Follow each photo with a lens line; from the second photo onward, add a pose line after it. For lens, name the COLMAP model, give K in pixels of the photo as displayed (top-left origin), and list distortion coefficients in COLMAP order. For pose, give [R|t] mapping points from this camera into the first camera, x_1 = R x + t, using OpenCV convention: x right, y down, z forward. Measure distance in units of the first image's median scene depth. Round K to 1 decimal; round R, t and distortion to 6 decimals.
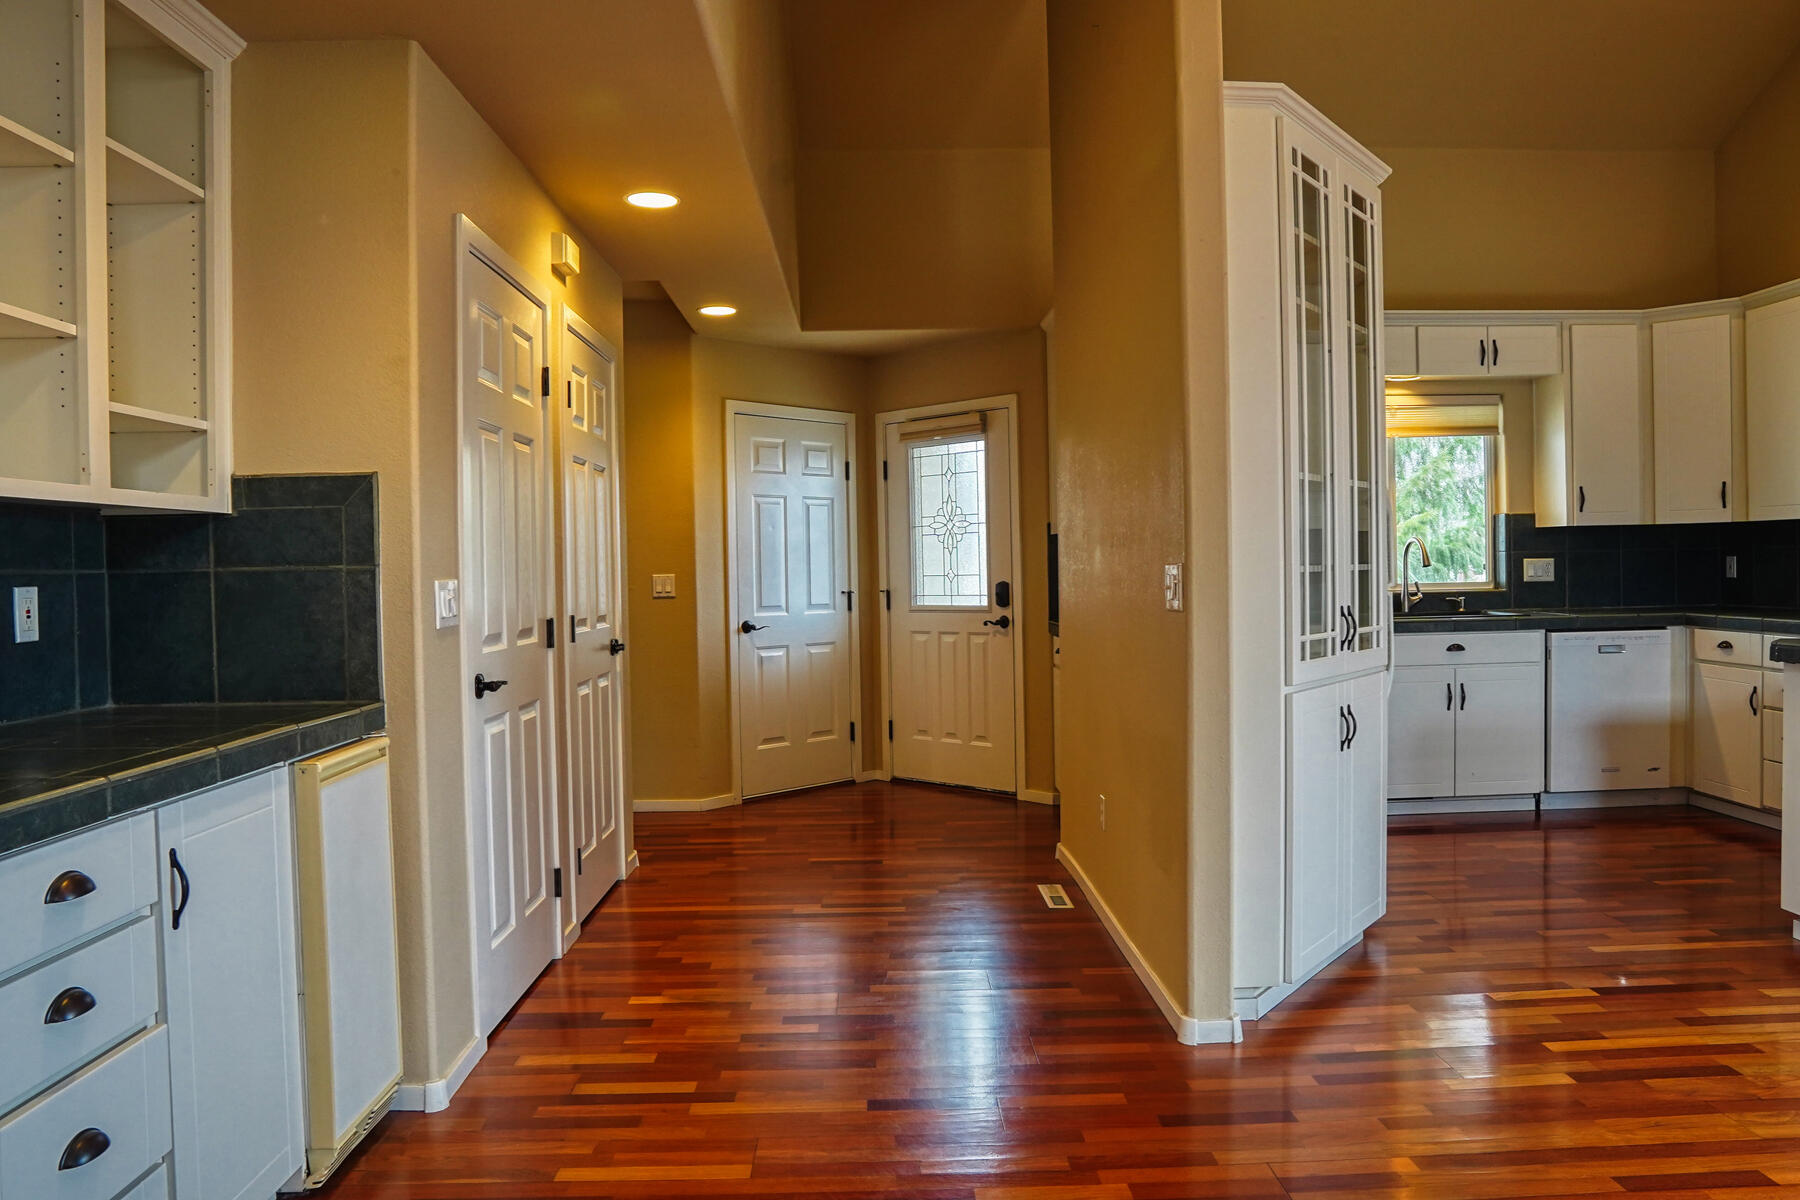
lens RADIAL K [[1269.3, 0, 898.2], [0, 1269.3, 592.4], [0, 0, 1]] dist [-0.106417, 0.069431]
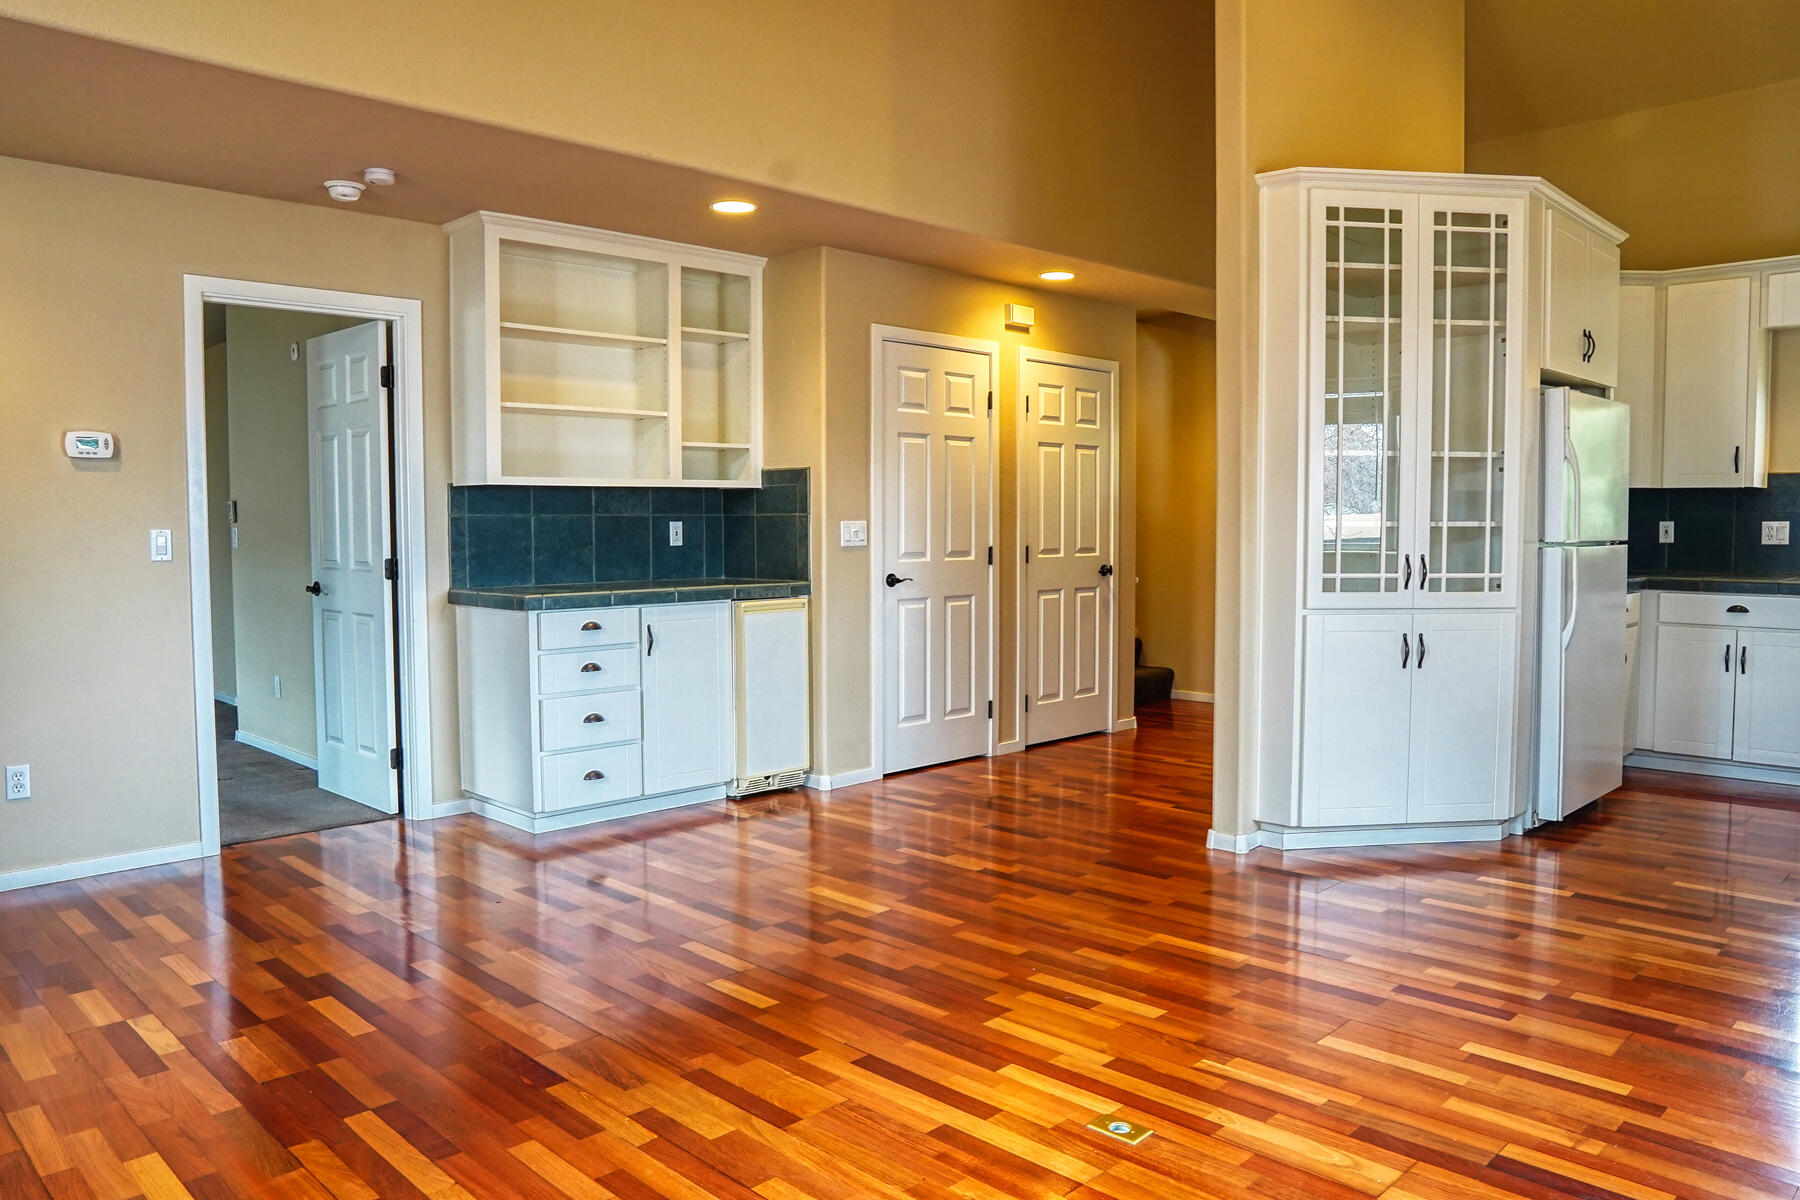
lens RADIAL K [[1269.3, 0, 900.0], [0, 1269.3, 592.2], [0, 0, 1]] dist [-0.106417, 0.069431]
pose [[0.692015, 0.055351, -0.719758, 0.551903], [-0.022669, 0.998231, 0.054971, -0.005280], [0.721527, -0.021724, 0.692045, -0.147530]]
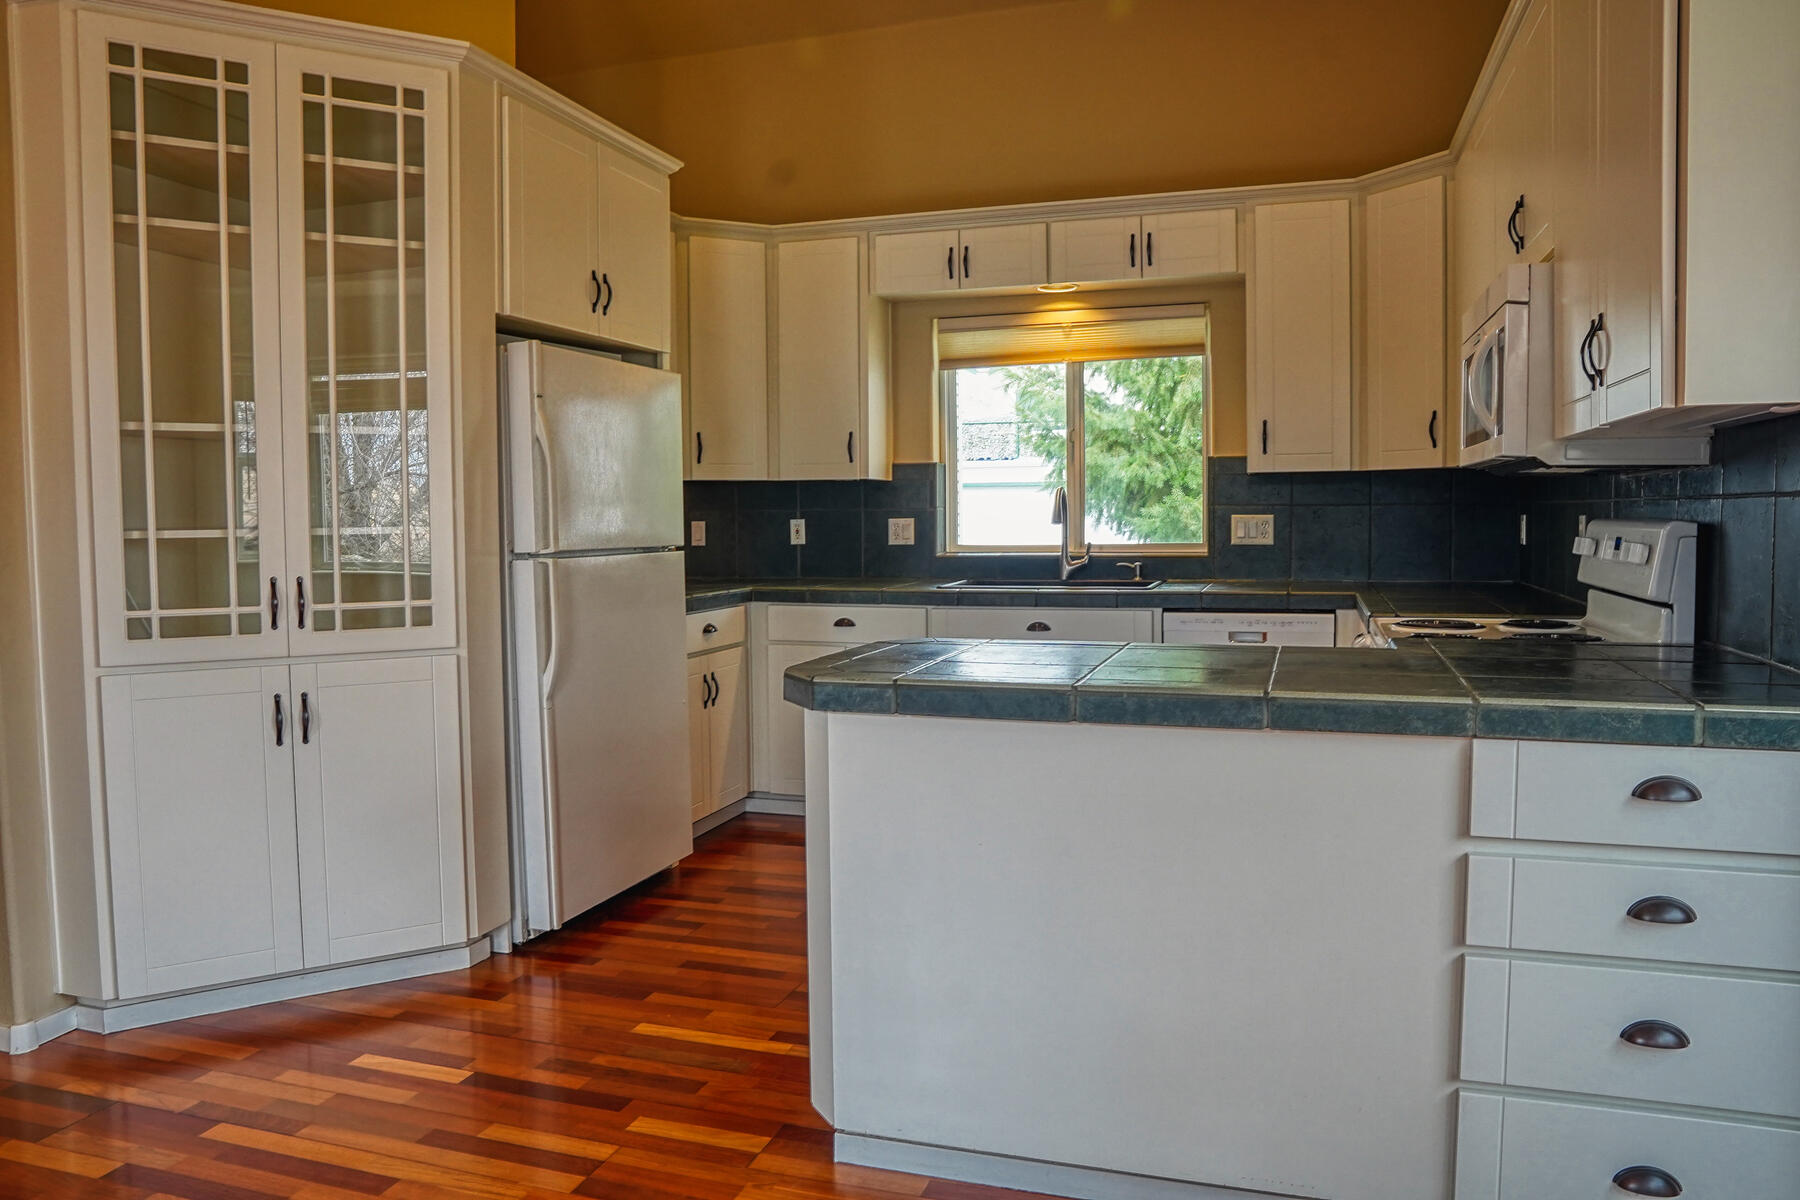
lens RADIAL K [[1269.3, 0, 895.9], [0, 1269.3, 592.4], [0, 0, 1]] dist [-0.106417, 0.069431]
pose [[0.942633, 0.028654, -0.332600, 0.628467], [-0.013208, 0.998731, 0.048610, -0.015696], [0.333570, -0.041428, 0.941815, 0.208335]]
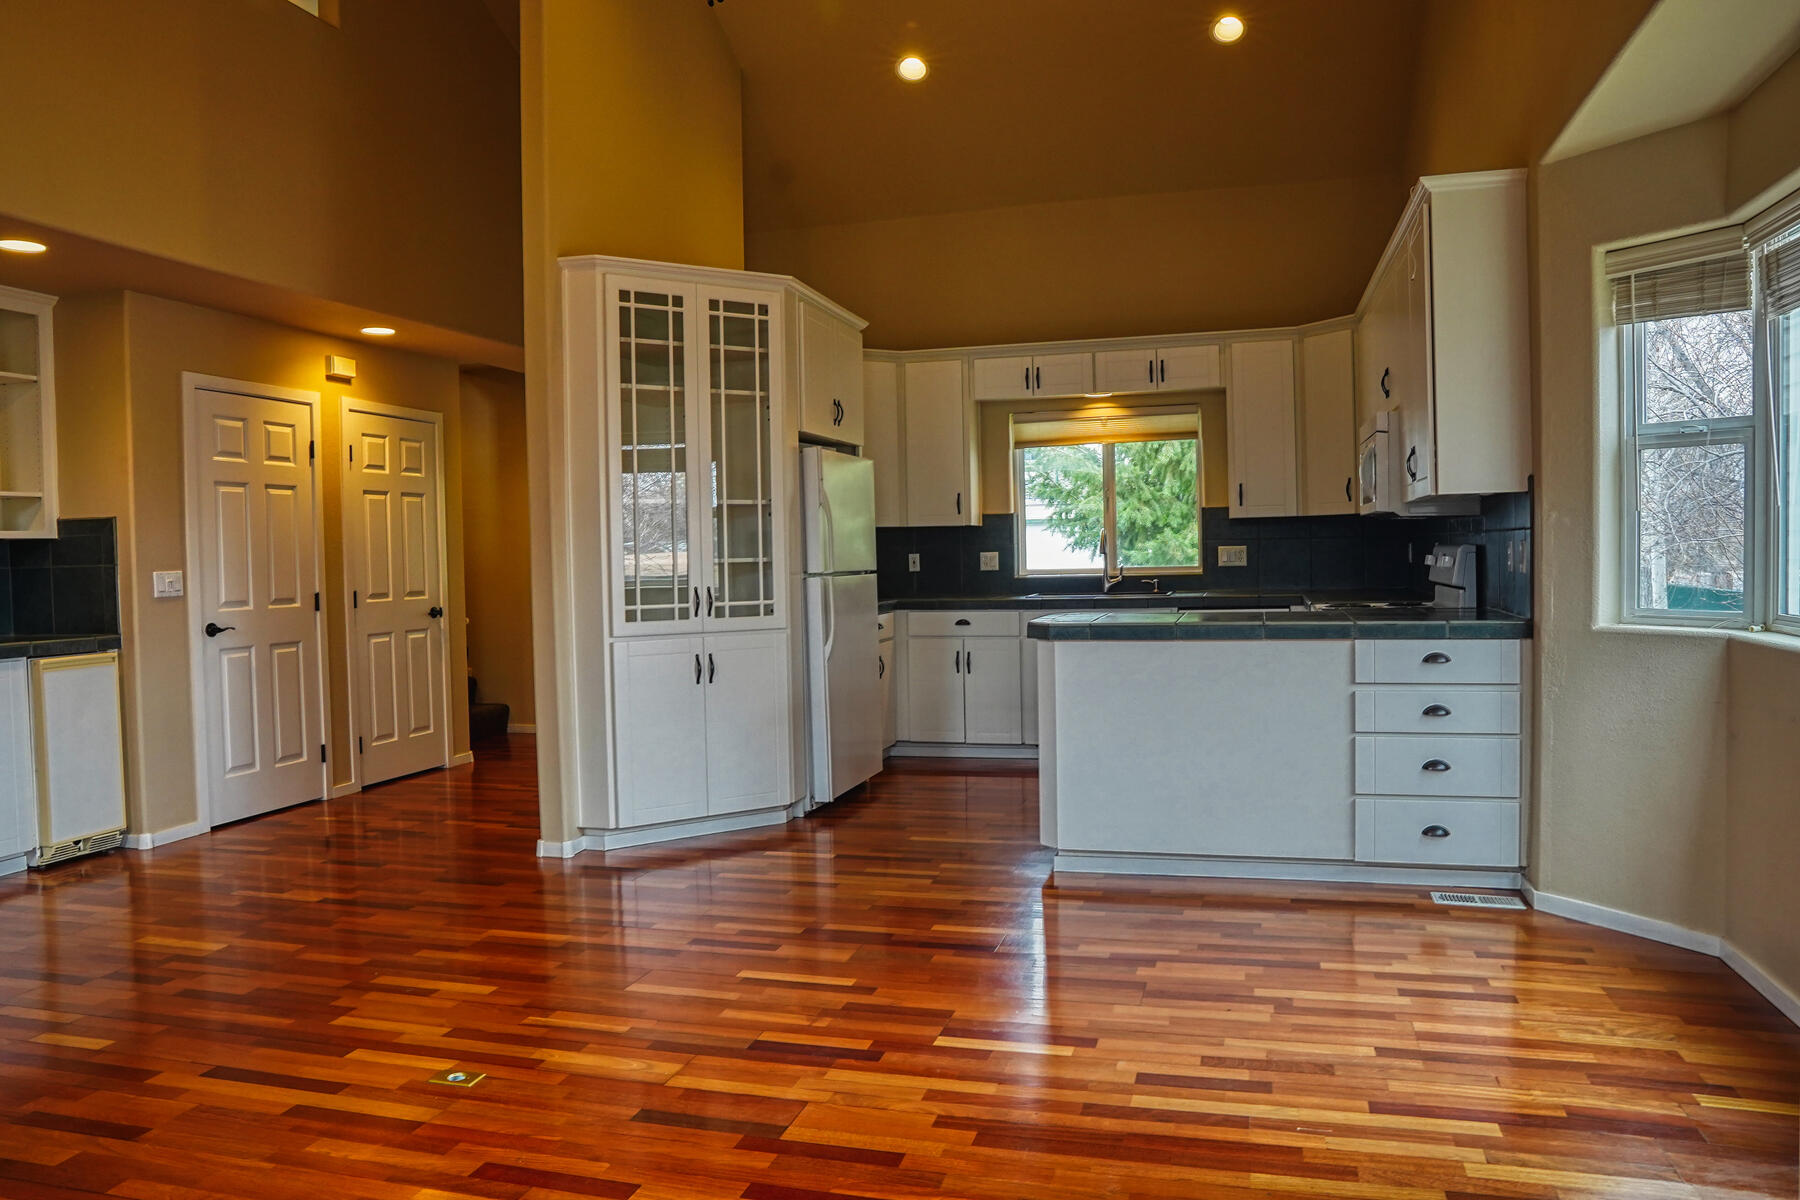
lens RADIAL K [[1269.3, 0, 895.2], [0, 1269.3, 594.0], [0, 0, 1]] dist [-0.106417, 0.069431]
pose [[0.954984, 0.005135, -0.296612, 0.623322], [0.000382, 0.999828, 0.018536, -0.005228], [0.296657, -0.017815, 0.954818, -0.223699]]
